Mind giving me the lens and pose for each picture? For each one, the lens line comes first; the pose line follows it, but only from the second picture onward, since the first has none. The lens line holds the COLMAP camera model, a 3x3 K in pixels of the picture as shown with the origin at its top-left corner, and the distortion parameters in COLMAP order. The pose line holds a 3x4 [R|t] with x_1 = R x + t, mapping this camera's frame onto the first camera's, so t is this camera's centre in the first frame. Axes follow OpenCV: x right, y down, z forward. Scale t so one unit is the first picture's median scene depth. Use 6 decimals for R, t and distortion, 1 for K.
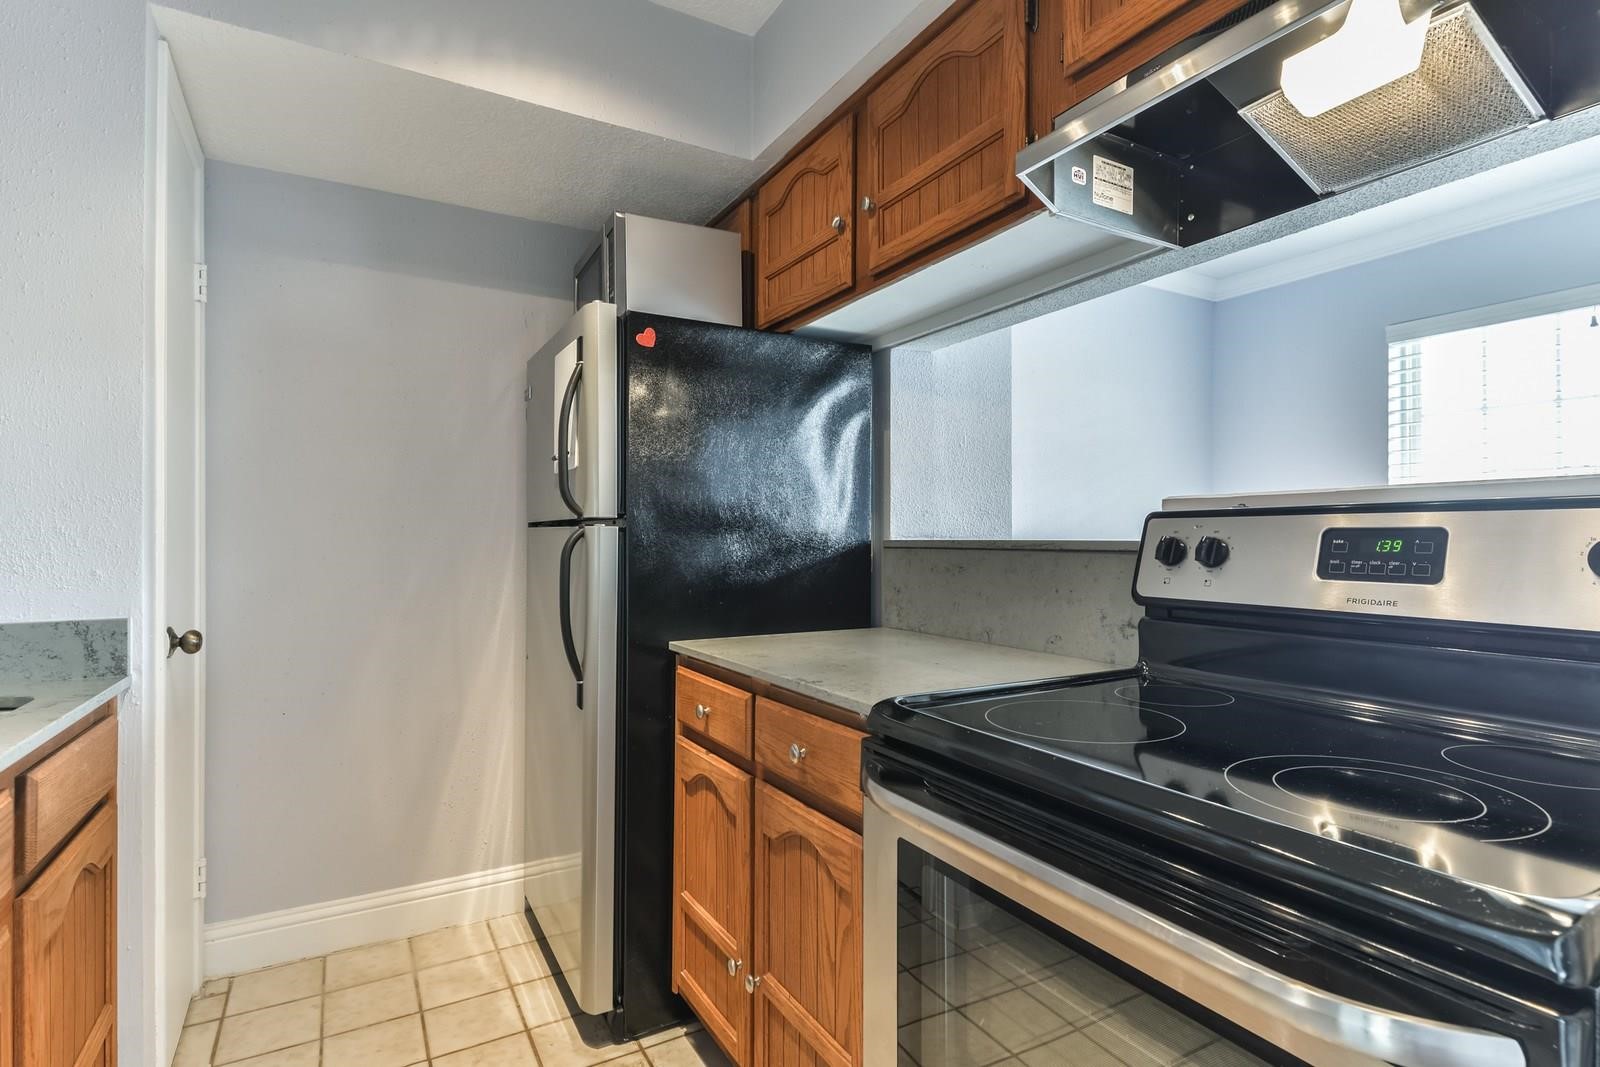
lens RADIAL K [[806.1, 0, 812.8], [0, 806.1, 534.7], [0, 0, 1]] dist [0.019979, -0.013153]
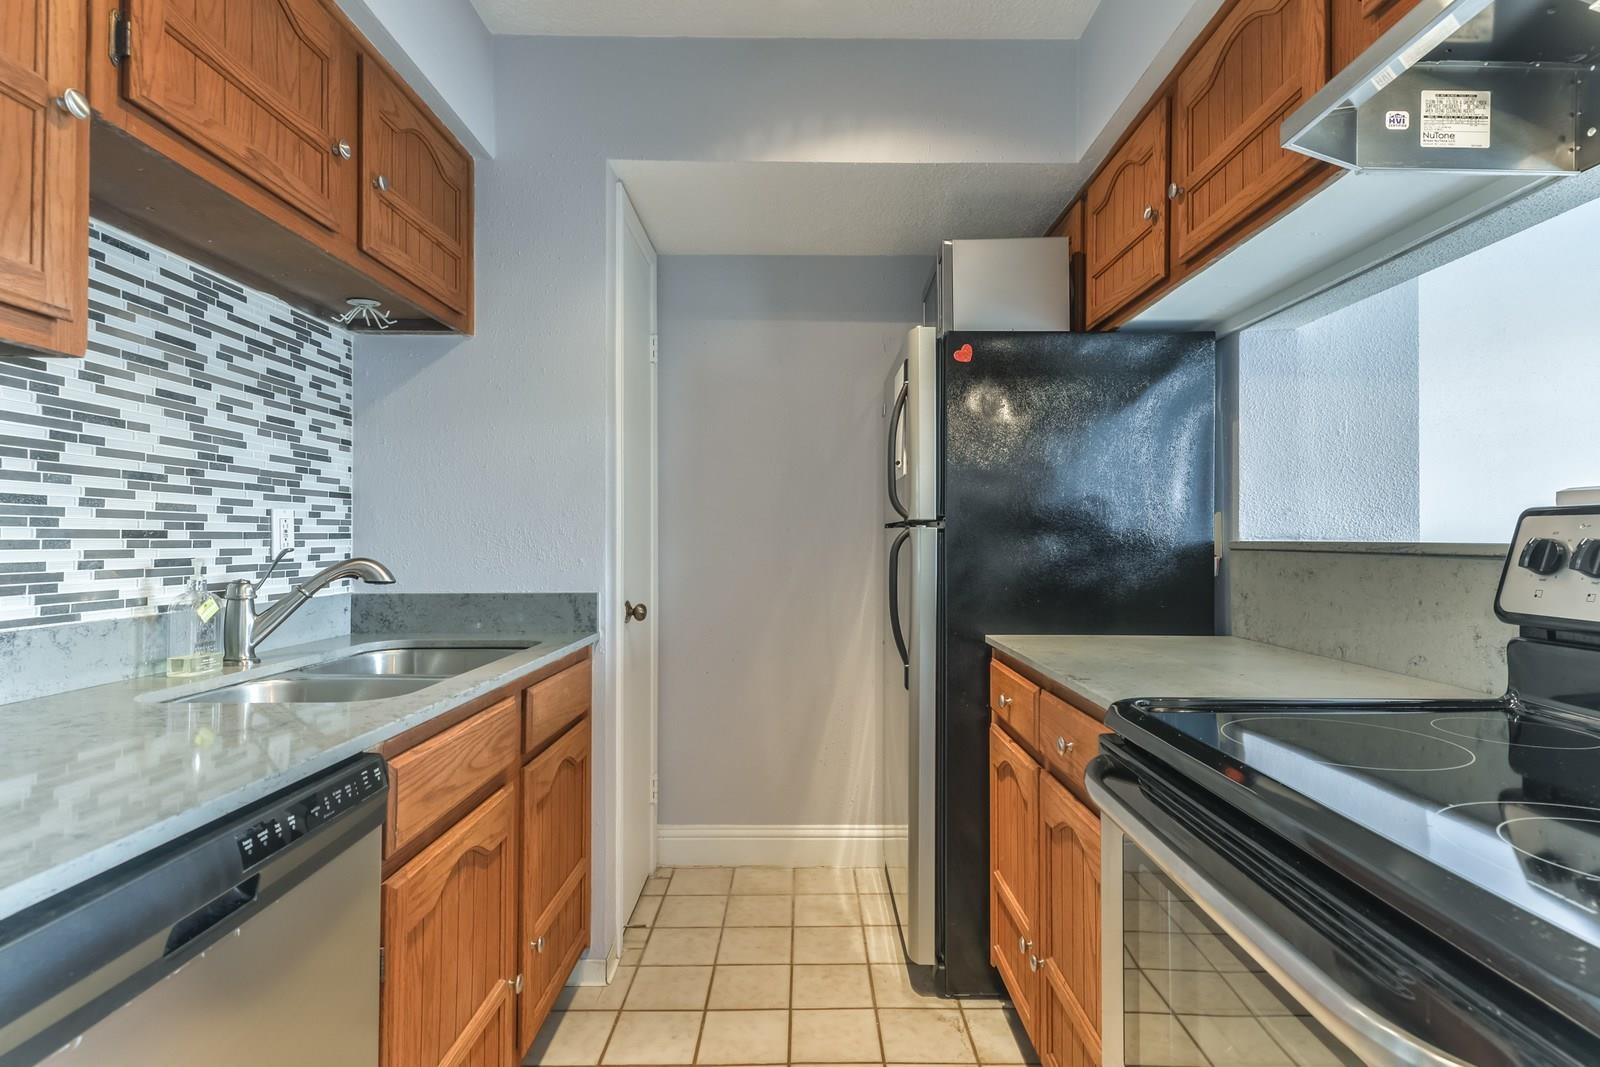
lens RADIAL K [[806.1, 0, 812.8], [0, 806.1, 534.7], [0, 0, 1]] dist [0.019979, -0.013153]
pose [[0.869444, 0.001242, -0.494030, 0.154540], [-0.001333, 0.999999, 0.000168, -0.000302], [0.494030, 0.000513, 0.869445, -0.043348]]
